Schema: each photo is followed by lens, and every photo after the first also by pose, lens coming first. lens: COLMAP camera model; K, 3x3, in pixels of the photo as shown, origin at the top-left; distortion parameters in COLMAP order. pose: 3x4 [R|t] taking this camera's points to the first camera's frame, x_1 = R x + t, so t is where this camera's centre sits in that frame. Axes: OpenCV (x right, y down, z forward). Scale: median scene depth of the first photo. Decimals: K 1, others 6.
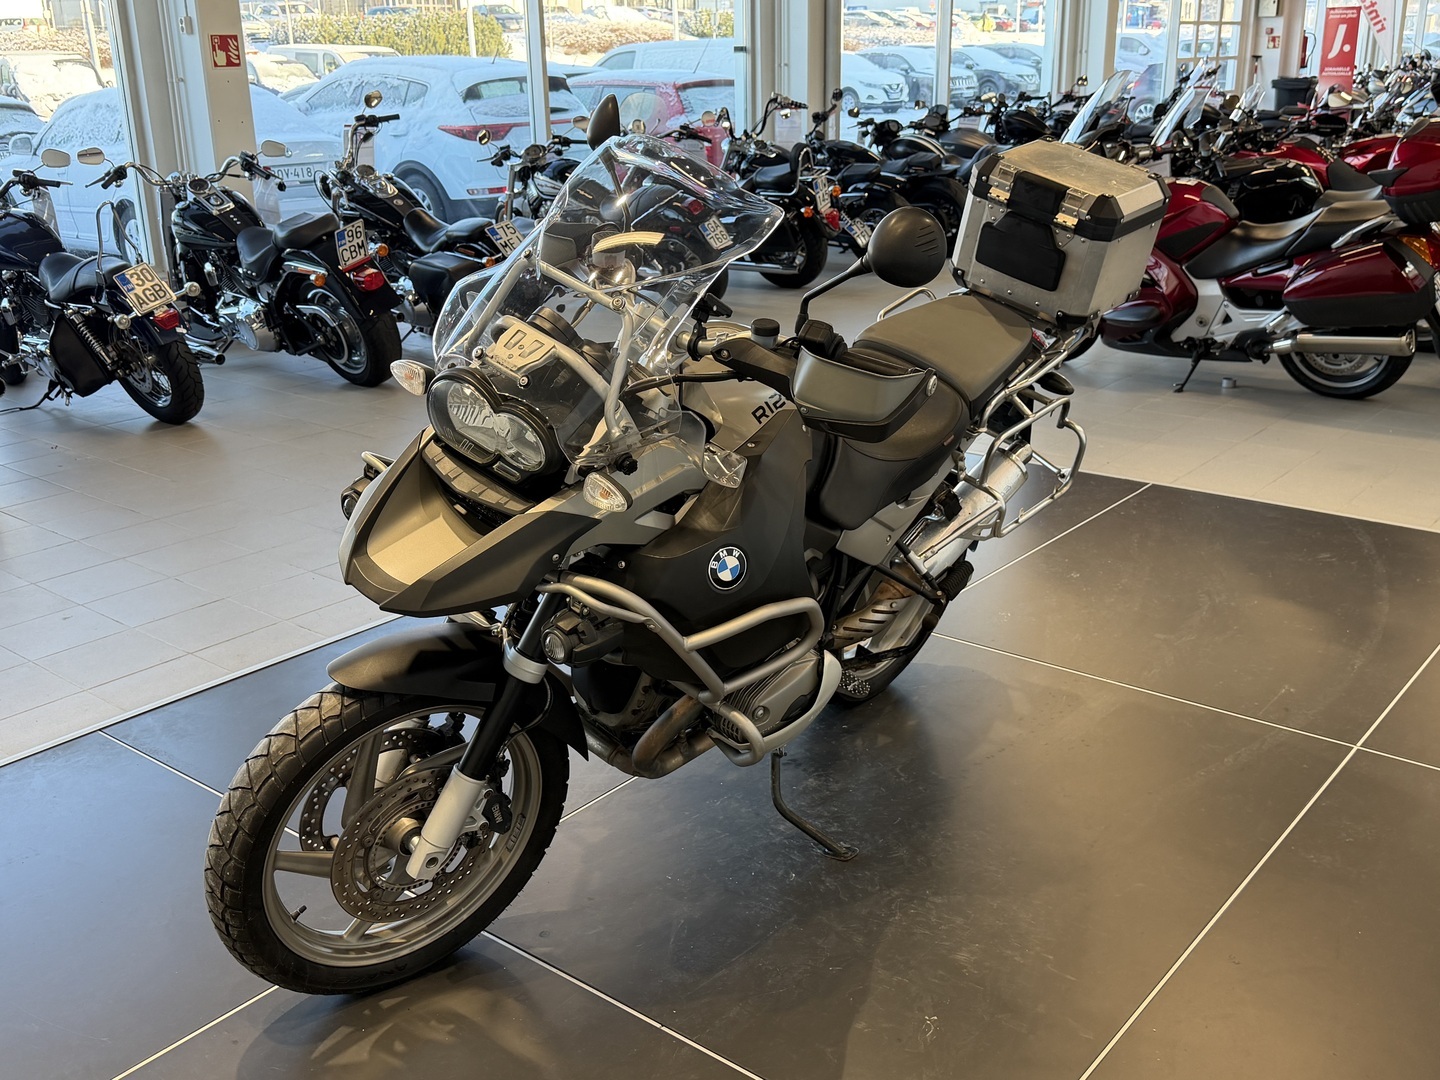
lens RADIAL K [[1419.1, 0, 720.1], [0, 1419.1, 534.2], [0, 0, 1]] dist [-0.003963, 0.000000]
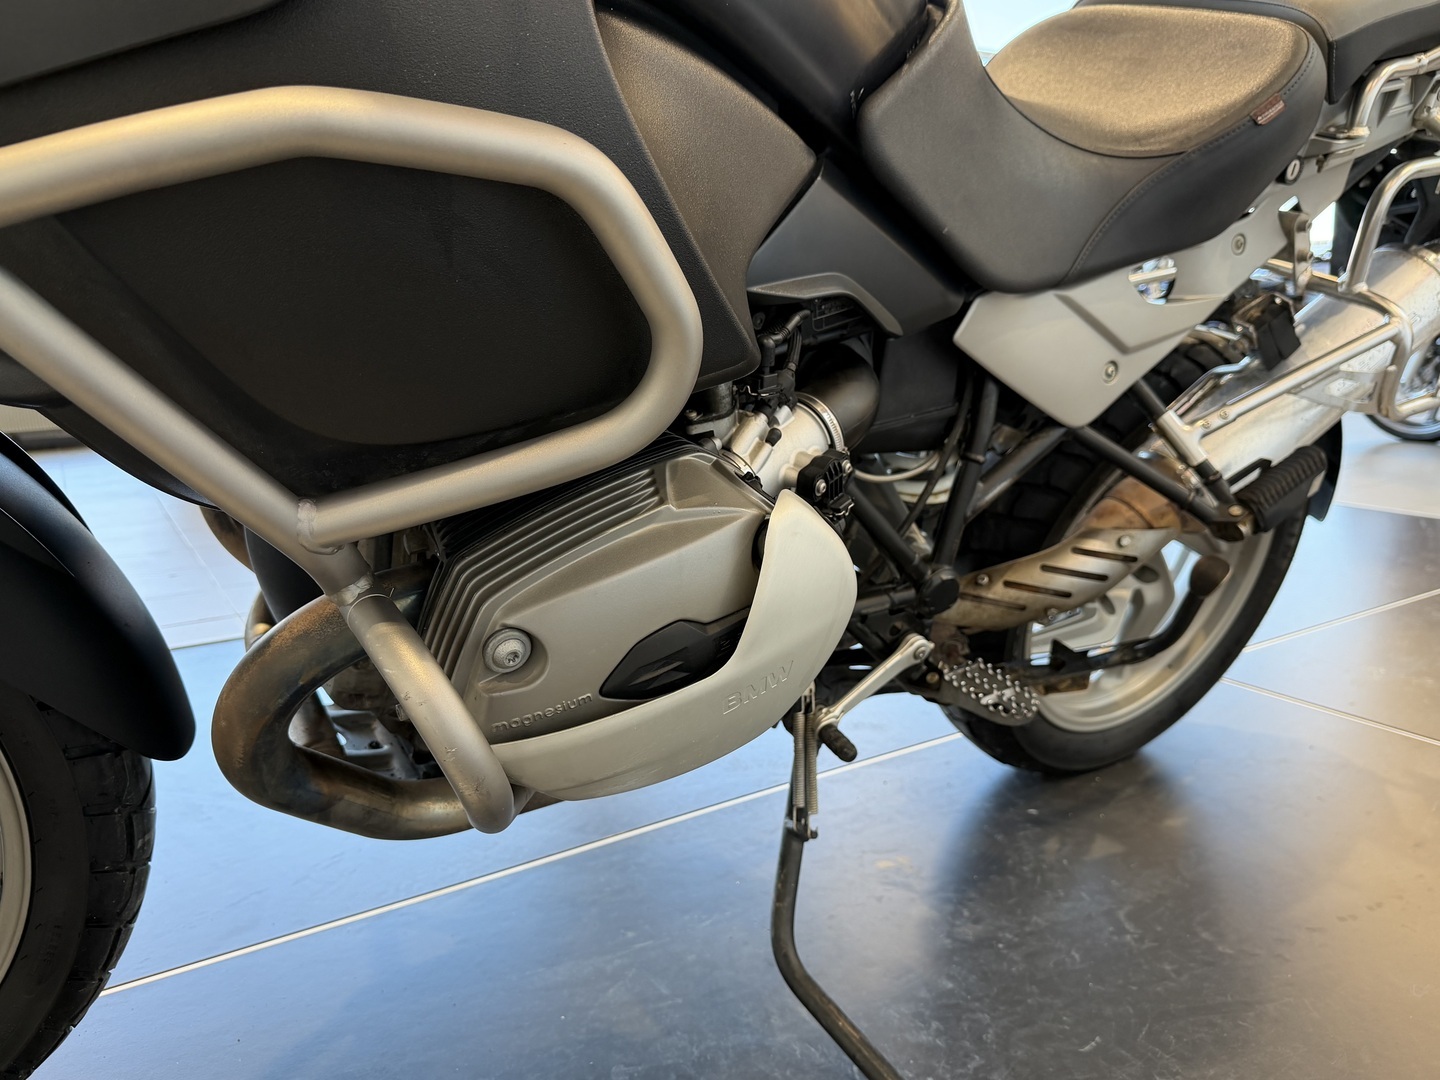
lens RADIAL K [[1078.0, 0, 718.1], [0, 1078.0, 548.9], [0, 0, 1]] dist [-0.014477, -0.015018]
pose [[0.942436, 0.058176, -0.329288, 0.112524], [-0.094548, 0.990926, -0.095529, 0.096907], [0.320742, 0.121164, 0.939385, 0.634888]]
